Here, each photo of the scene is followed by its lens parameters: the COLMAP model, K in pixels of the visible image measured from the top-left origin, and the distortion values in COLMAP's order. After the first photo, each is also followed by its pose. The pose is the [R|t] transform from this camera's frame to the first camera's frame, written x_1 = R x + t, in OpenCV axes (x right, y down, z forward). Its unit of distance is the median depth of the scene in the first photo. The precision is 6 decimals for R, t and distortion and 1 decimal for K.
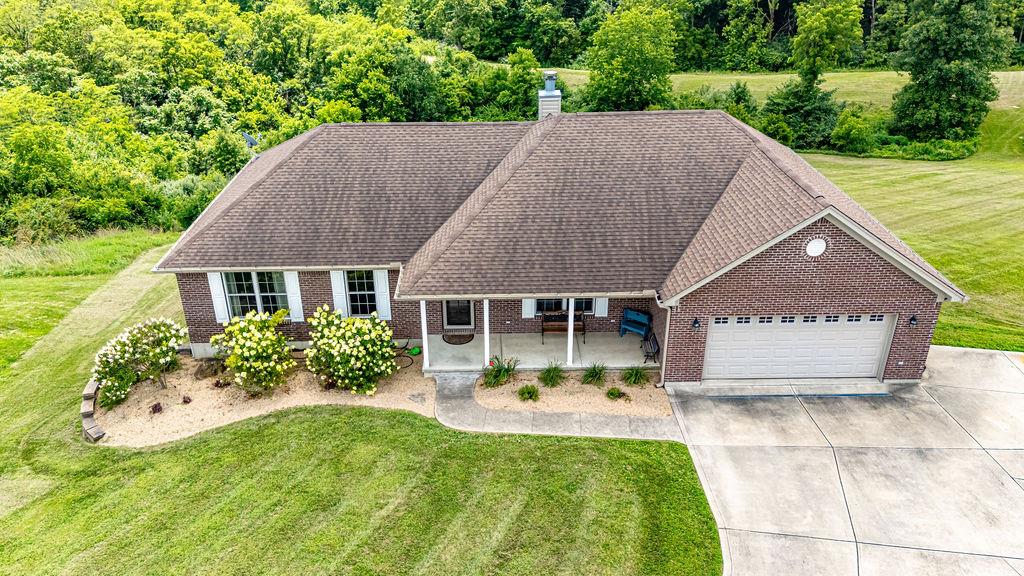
lens RADIAL K [[787.3, 0, 494.5], [0, 787.3, 292.5], [0, 0, 1]] dist [0.041620, -0.011061]
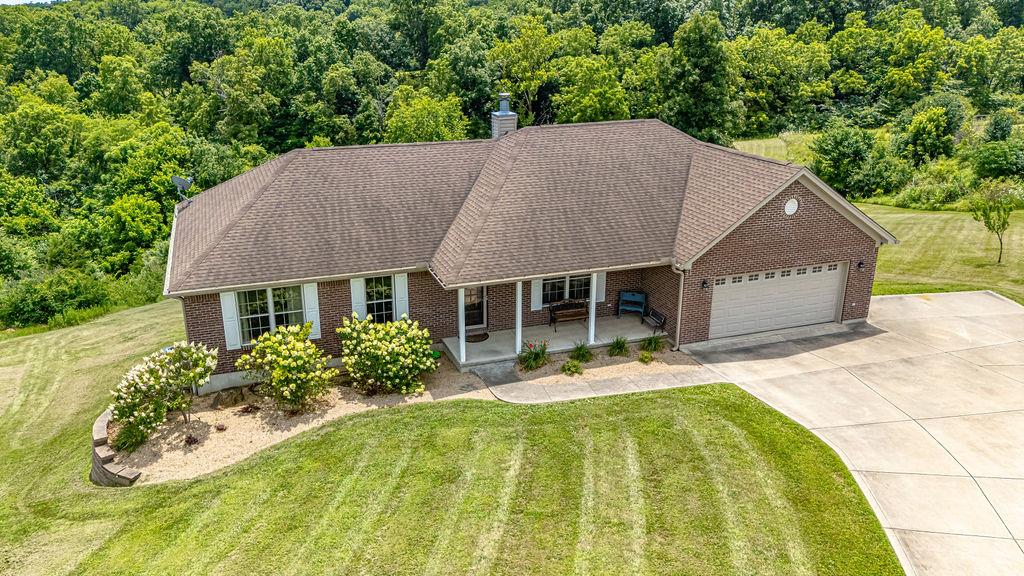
lens RADIAL K [[801.5, 0, 487.6], [0, 801.5, 288.1], [0, 0, 1]] dist [0.043910, -0.005167]
pose [[0.949596, -0.096322, 0.298312, -0.364316], [0.137047, 0.983425, -0.118714, 0.131960], [-0.281933, 0.153614, 0.947057, 0.004265]]
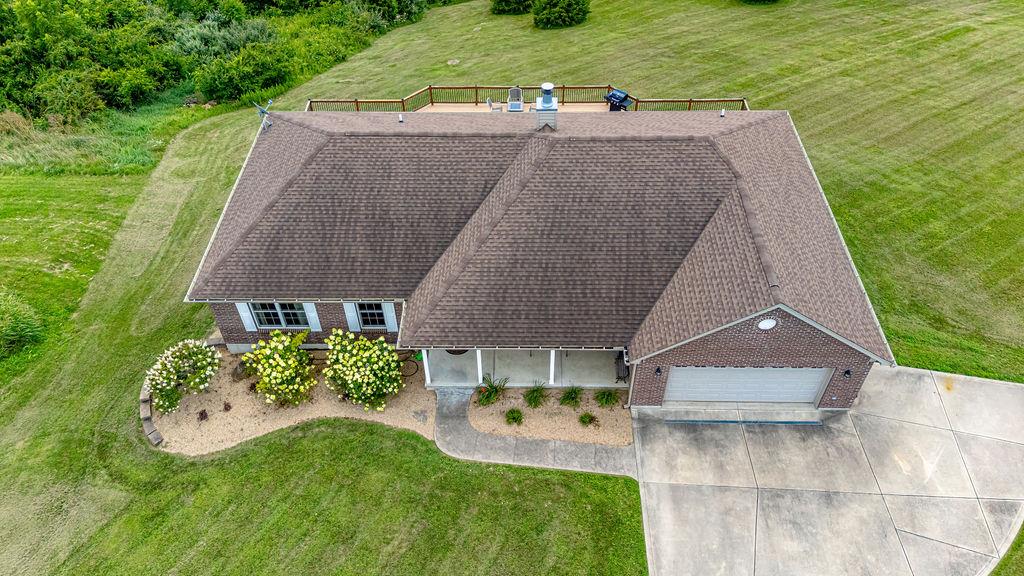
lens RADIAL K [[759.8, 0, 512.0], [0, 759.8, 288.0], [0, 0, 1]] dist [0.041776, -0.006891]
pose [[0.999679, 0.018888, -0.016890, 0.055282], [-0.012433, 0.946468, 0.322558, -0.415097], [0.022079, -0.322245, 0.946399, -0.018451]]
